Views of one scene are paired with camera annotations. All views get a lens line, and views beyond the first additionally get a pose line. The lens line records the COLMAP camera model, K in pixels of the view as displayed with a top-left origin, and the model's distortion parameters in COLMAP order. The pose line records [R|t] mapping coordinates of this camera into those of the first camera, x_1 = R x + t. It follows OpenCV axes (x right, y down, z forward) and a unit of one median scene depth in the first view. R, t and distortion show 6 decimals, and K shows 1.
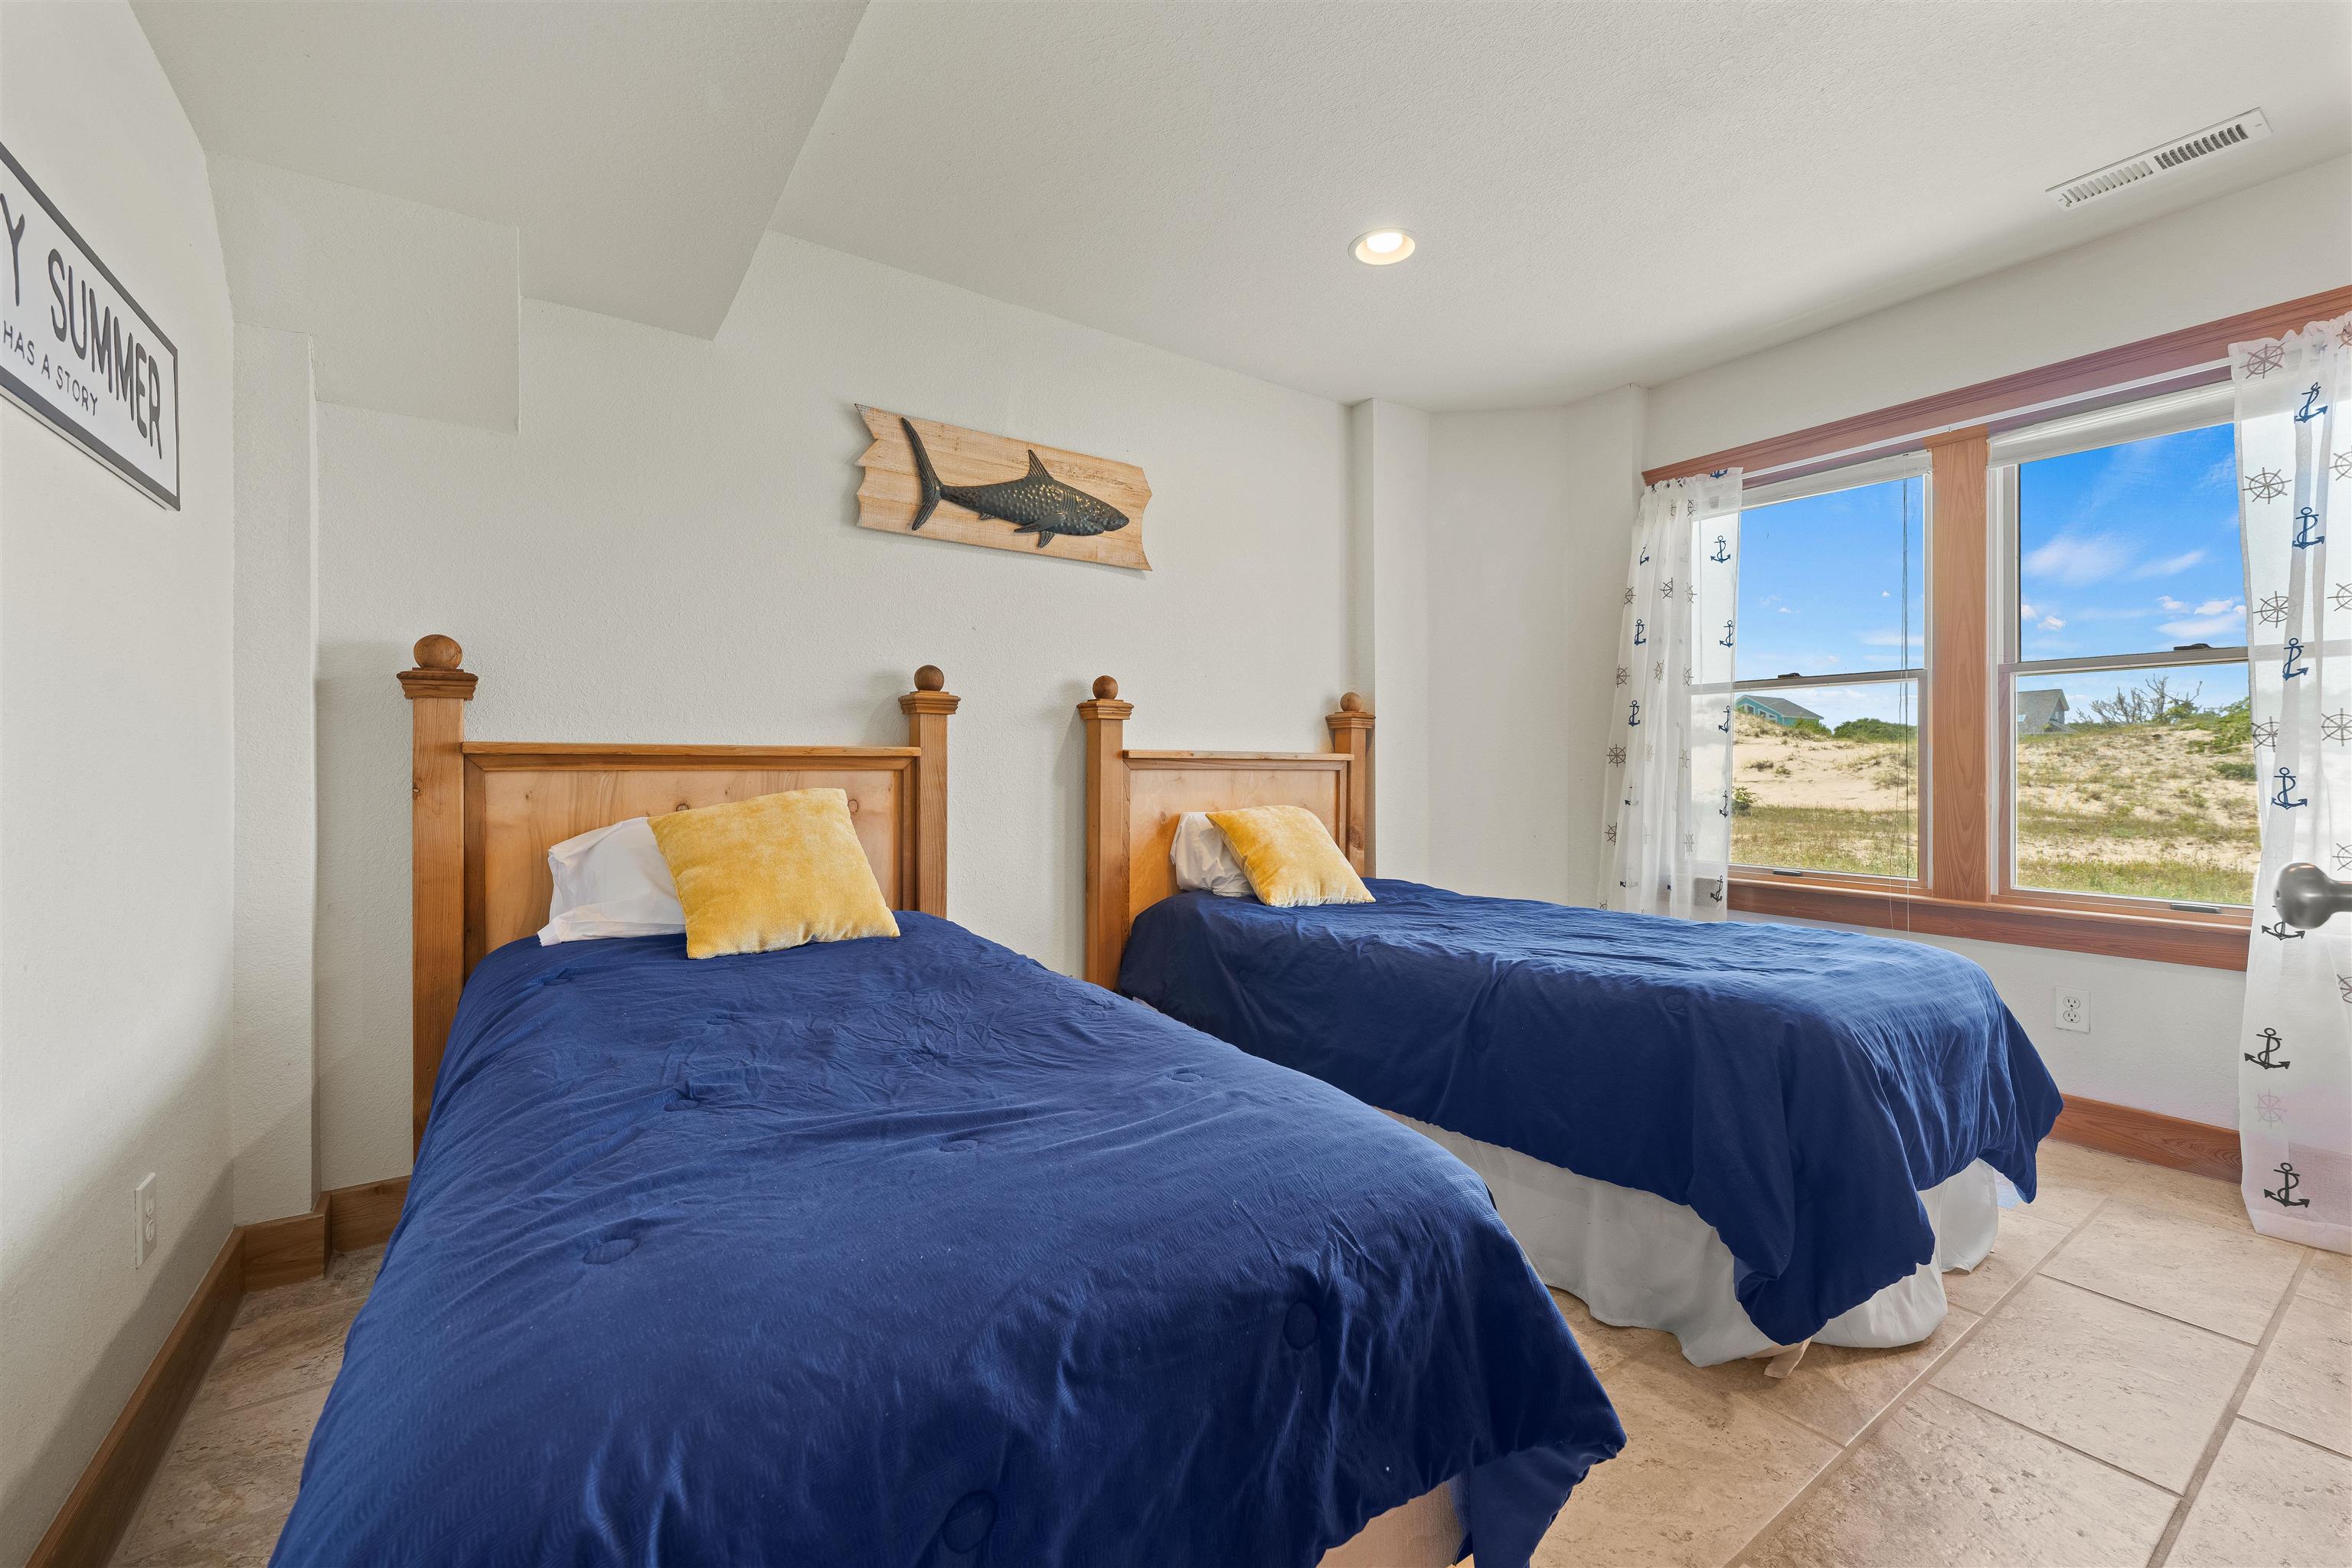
lens RADIAL K [[942.3, 0, 1179.5], [0, 942.3, 777.0], [0, 0, 1]] dist [-0.000161, -0.000072]
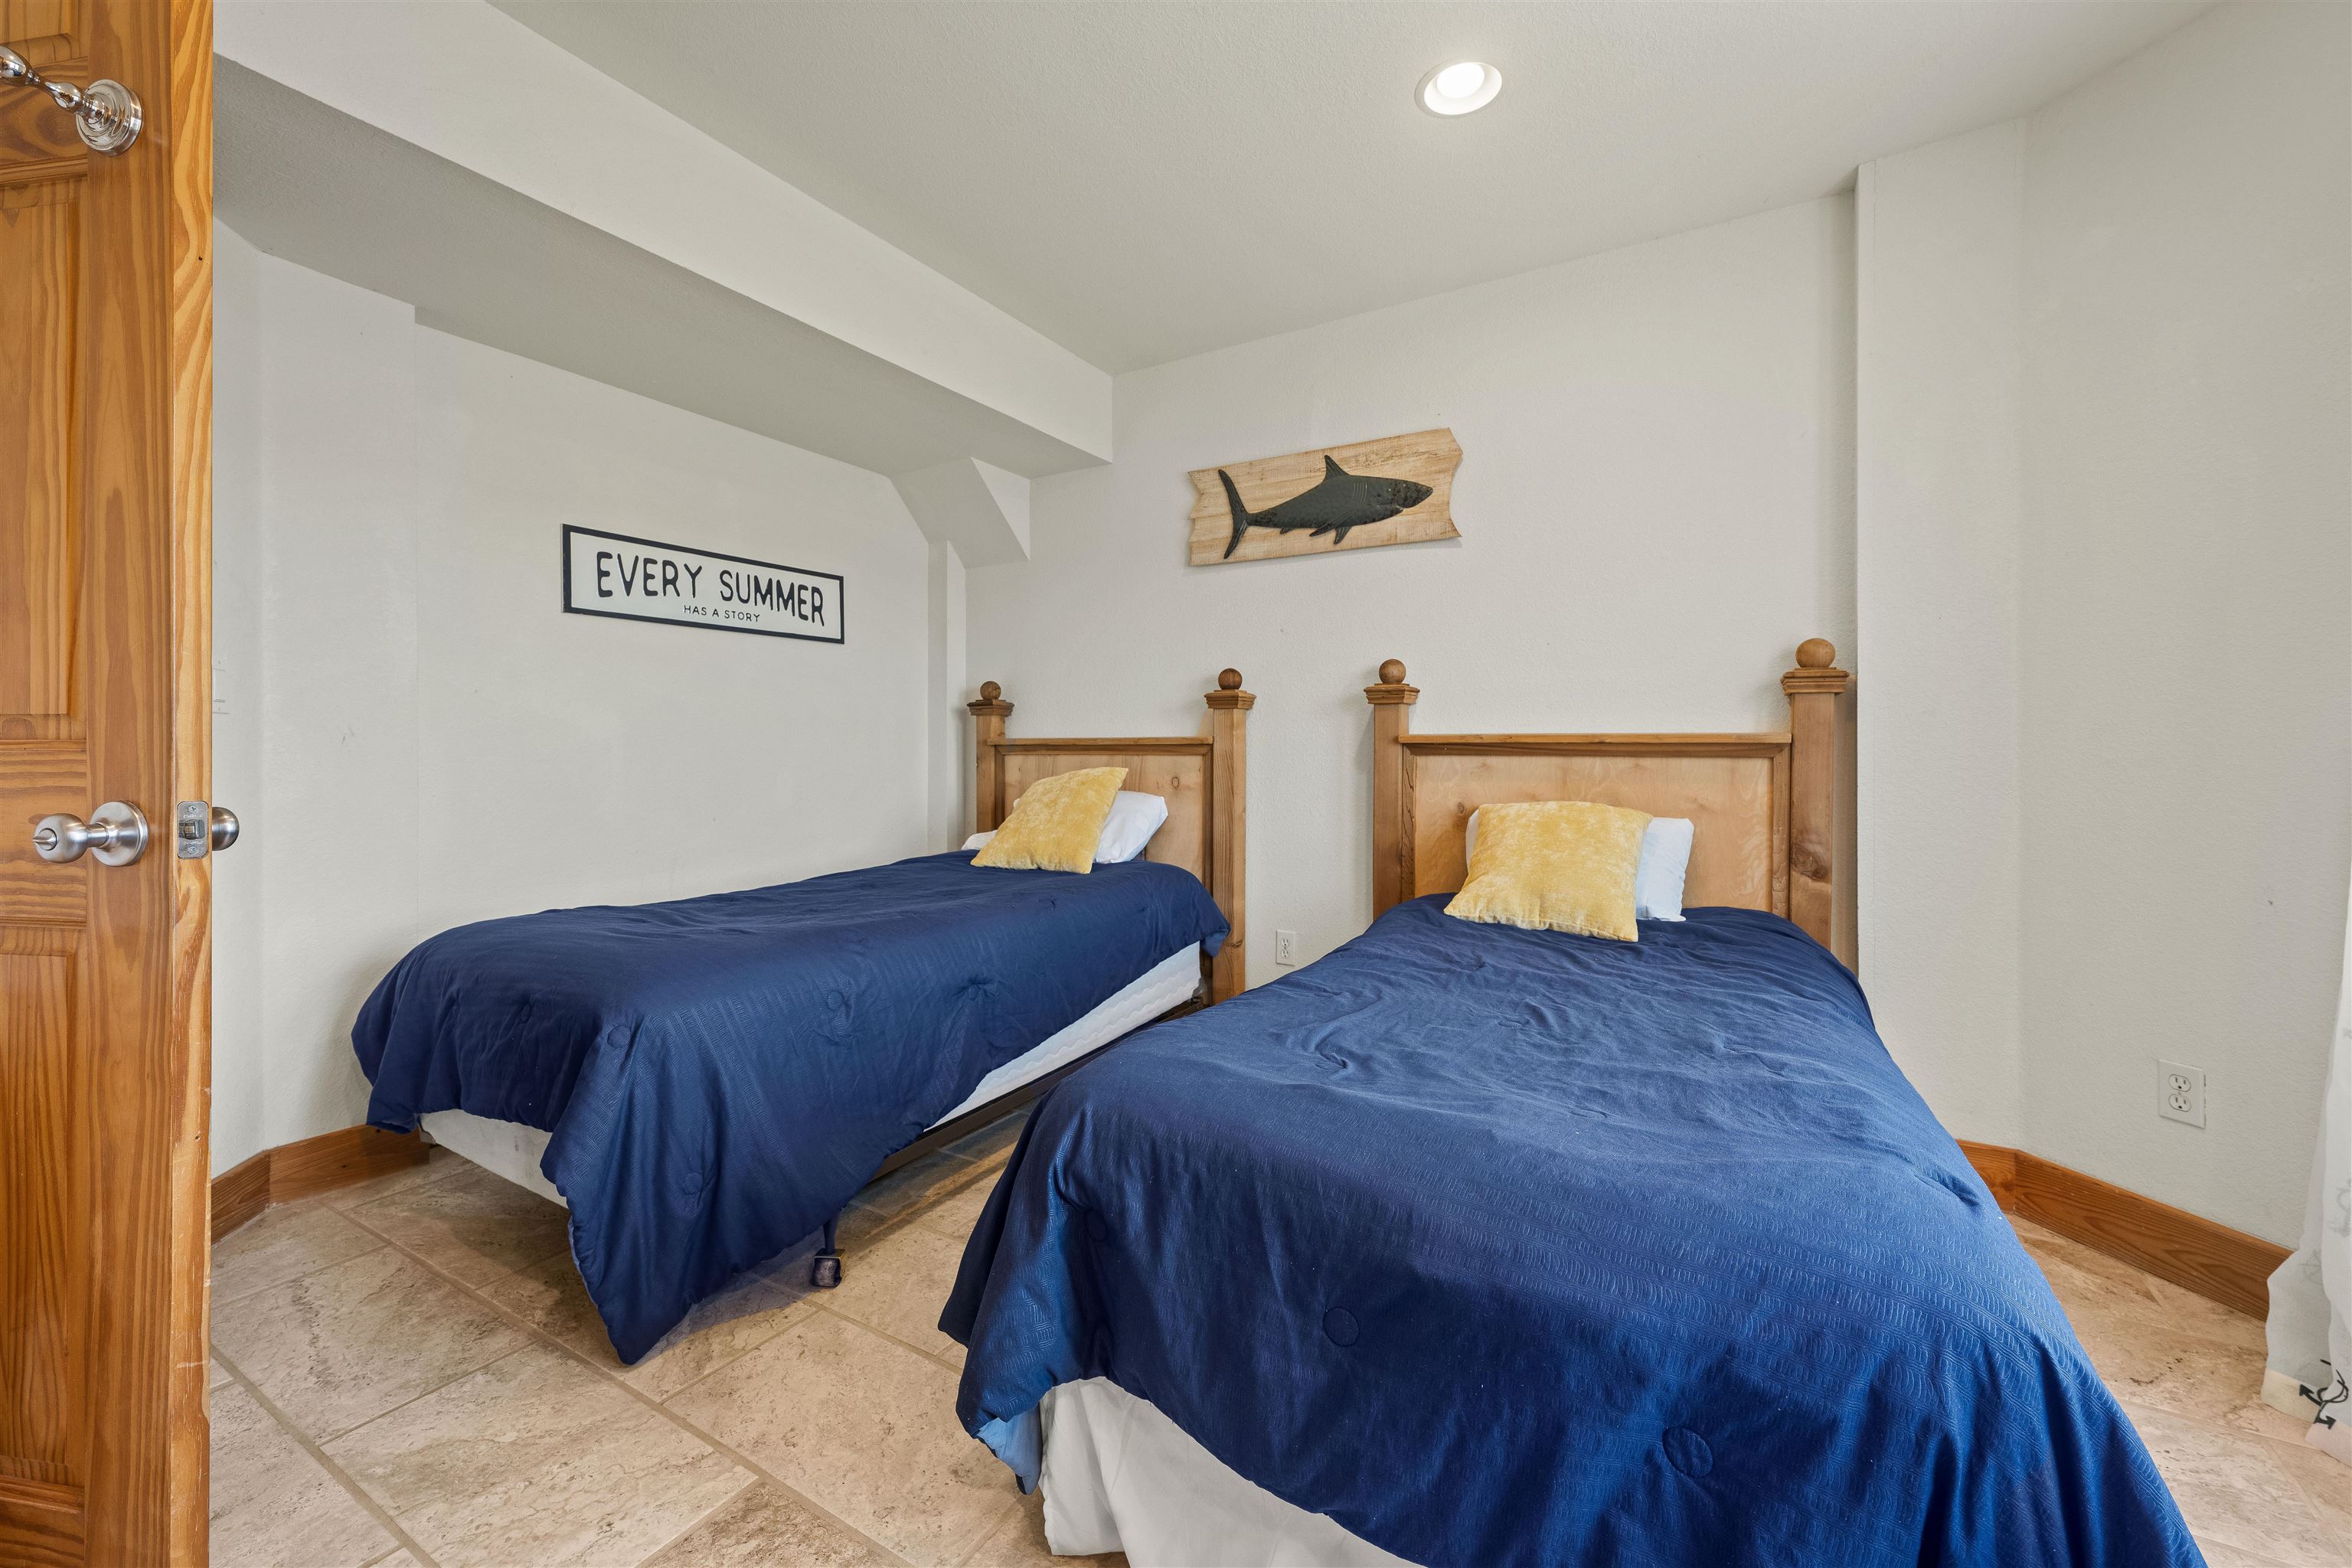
lens RADIAL K [[942.3, 0, 1181.1], [0, 942.3, 765.8], [0, 0, 1]] dist [-0.000161, -0.000072]
pose [[0.404001, 0.009999, -0.914704, 0.795447], [-0.012788, 0.999904, 0.005282, 0.000944], [0.914669, 0.009564, 0.404090, 0.445234]]
